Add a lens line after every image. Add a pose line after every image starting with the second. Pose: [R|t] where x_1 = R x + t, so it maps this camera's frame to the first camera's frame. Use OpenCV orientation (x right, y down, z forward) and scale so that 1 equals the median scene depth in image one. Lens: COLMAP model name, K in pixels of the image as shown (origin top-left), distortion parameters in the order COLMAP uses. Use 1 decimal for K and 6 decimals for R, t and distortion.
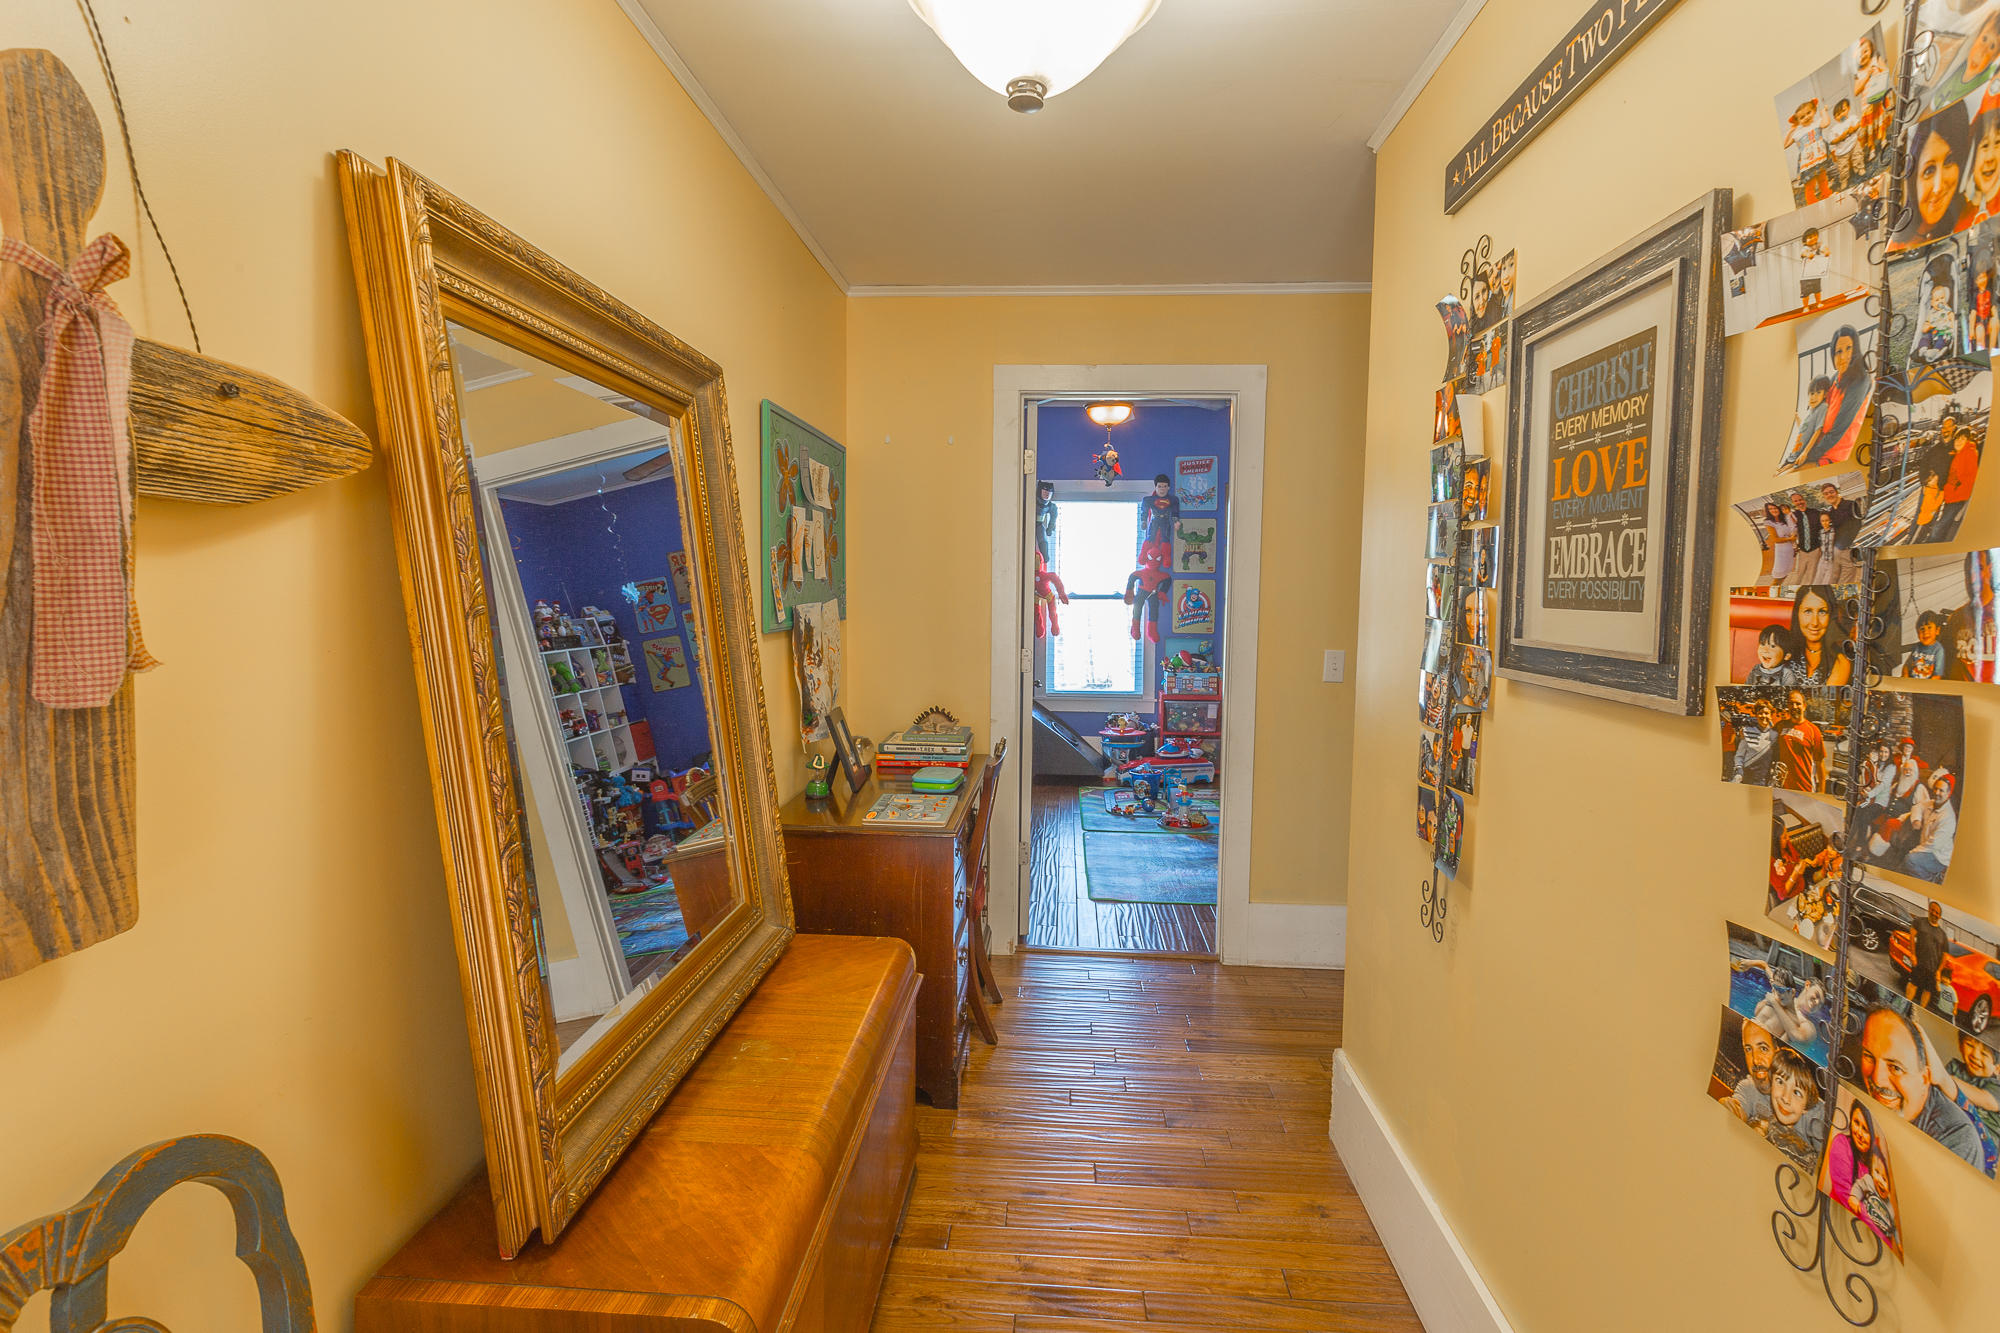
lens RADIAL K [[947.8, 0, 999.6], [0, 947.8, 668.2], [0, 0, 1]] dist [0.004920, 0.000566]
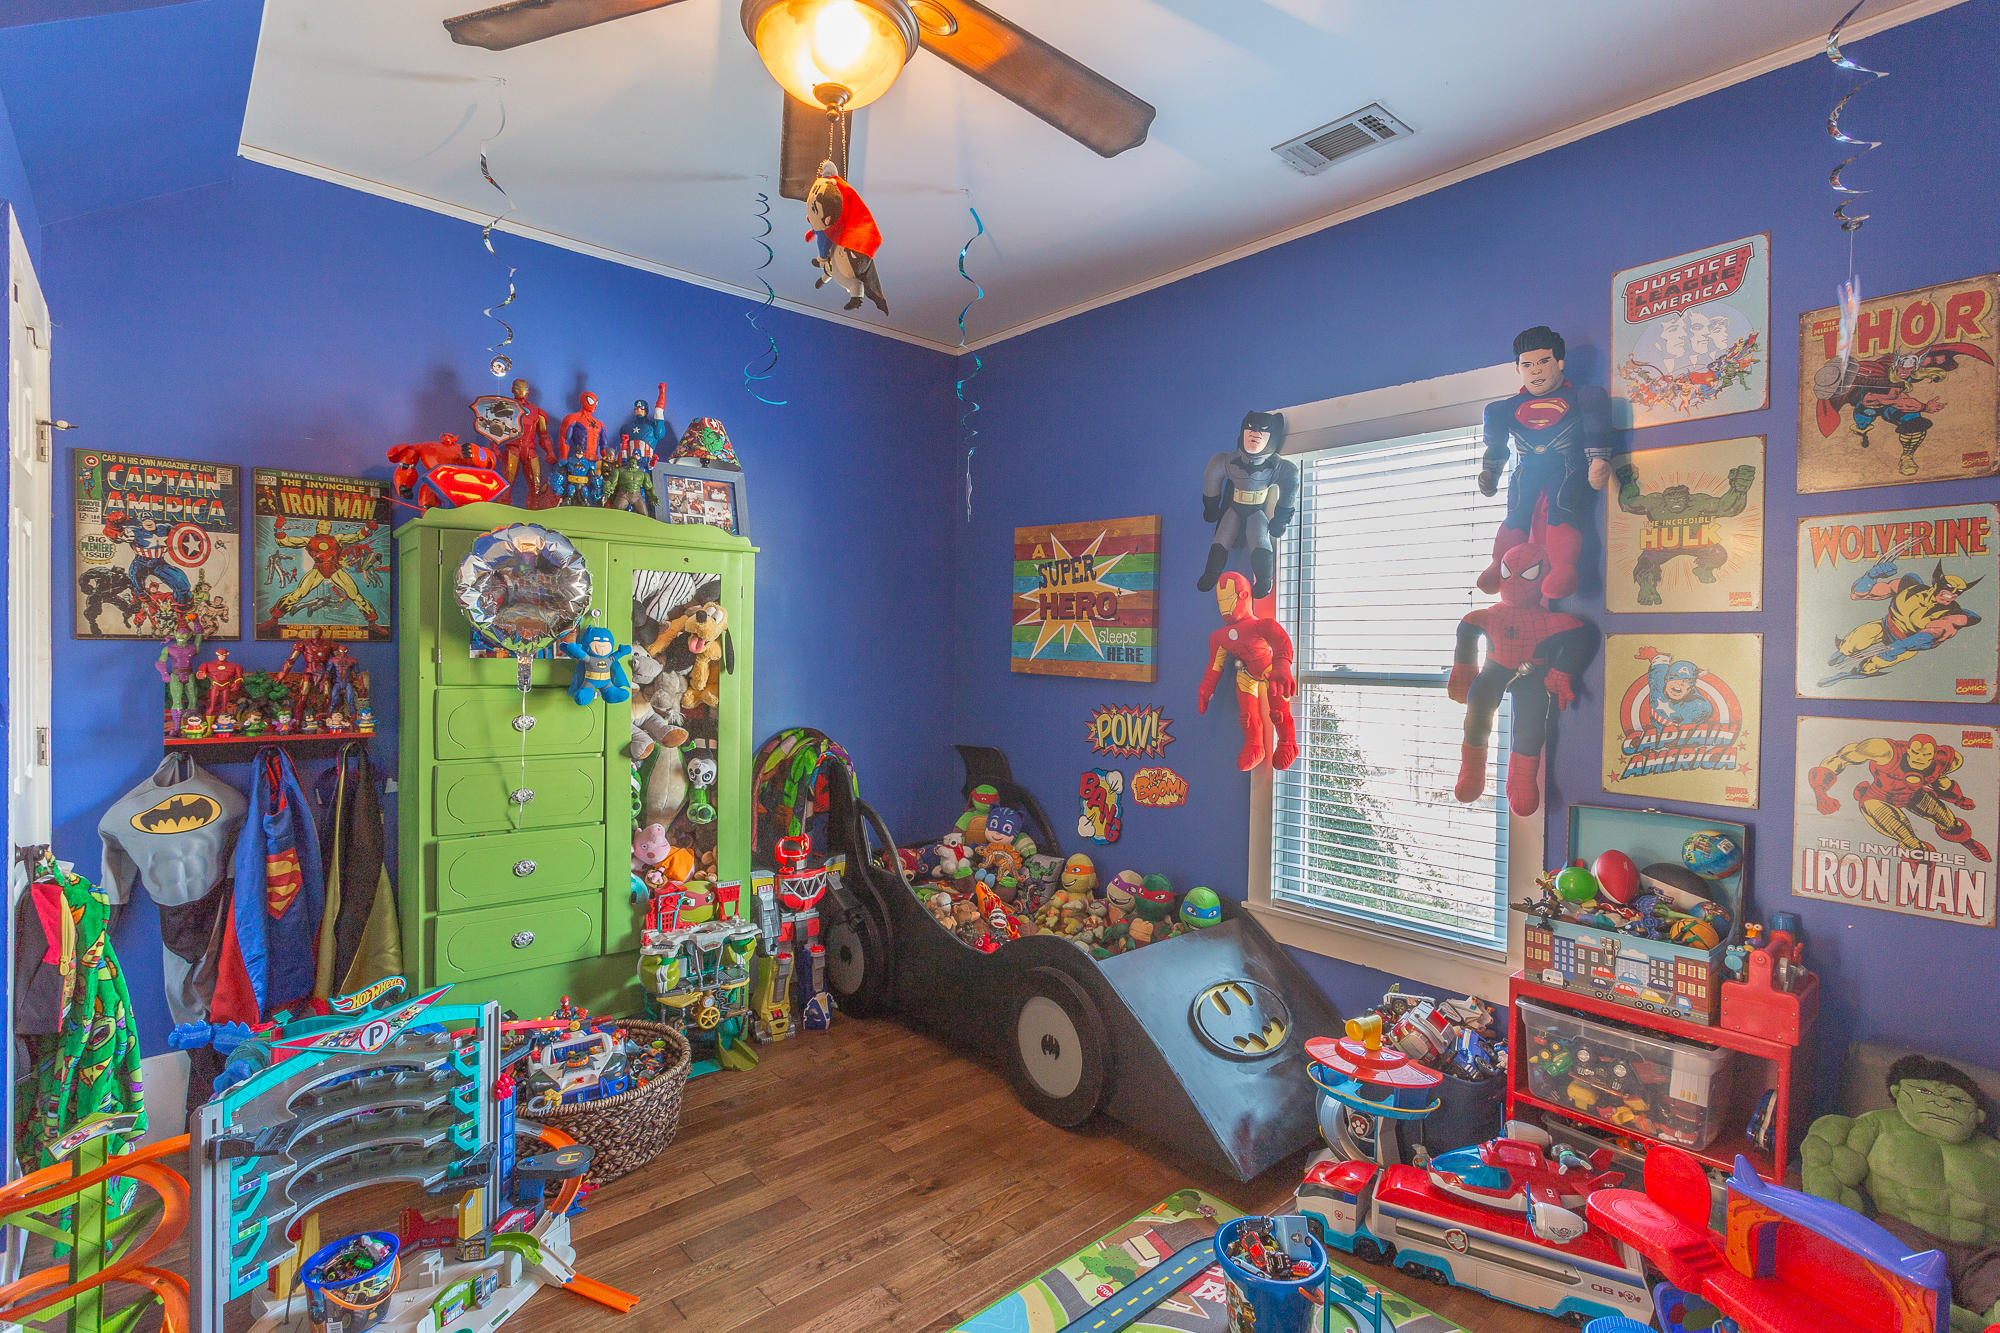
lens RADIAL K [[947.8, 0, 995.5], [0, 947.8, 655.1], [0, 0, 1]] dist [0.004920, 0.000566]
pose [[0.709822, 0.012278, -0.704274, 0.269684], [-0.059857, 0.997283, -0.042942, -0.058504], [0.701833, 0.072637, 0.708628, 0.611526]]
